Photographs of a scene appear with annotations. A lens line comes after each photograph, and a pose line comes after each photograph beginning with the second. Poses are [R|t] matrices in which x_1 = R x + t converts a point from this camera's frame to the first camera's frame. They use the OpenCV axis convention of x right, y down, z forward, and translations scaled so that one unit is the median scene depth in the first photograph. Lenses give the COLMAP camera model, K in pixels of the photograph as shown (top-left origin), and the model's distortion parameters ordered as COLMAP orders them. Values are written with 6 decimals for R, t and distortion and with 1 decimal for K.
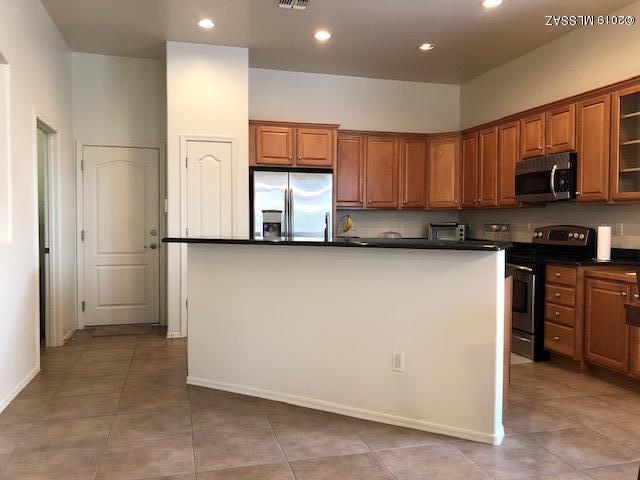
lens RADIAL K [[527.2, 0, 319.8], [0, 527.2, 239.9], [0, 0, 1]] dist [0.014207, -0.019544]
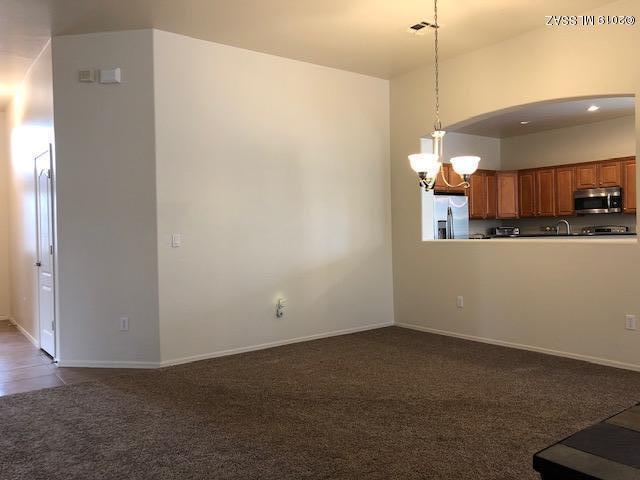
lens RADIAL K [[527.2, 0, 319.6], [0, 527.2, 234.6], [0, 0, 1]] dist [0.014207, -0.019544]
pose [[0.932540, -0.025865, 0.360138, -1.021957], [0.036966, 0.999029, -0.023969, 0.008809], [-0.359168, 0.035665, 0.932591, -0.322142]]
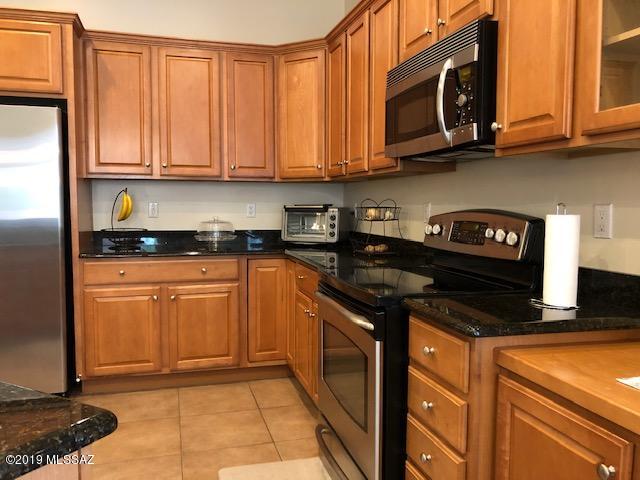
lens RADIAL K [[527.2, 0, 319.5], [0, 527.2, 238.3], [0, 0, 1]] dist [0.014207, -0.019544]
pose [[0.999959, 0.001825, 0.008884, 0.295594], [-0.002094, 0.999537, 0.030343, -0.015553], [-0.008824, -0.030360, 0.999500, 0.512083]]
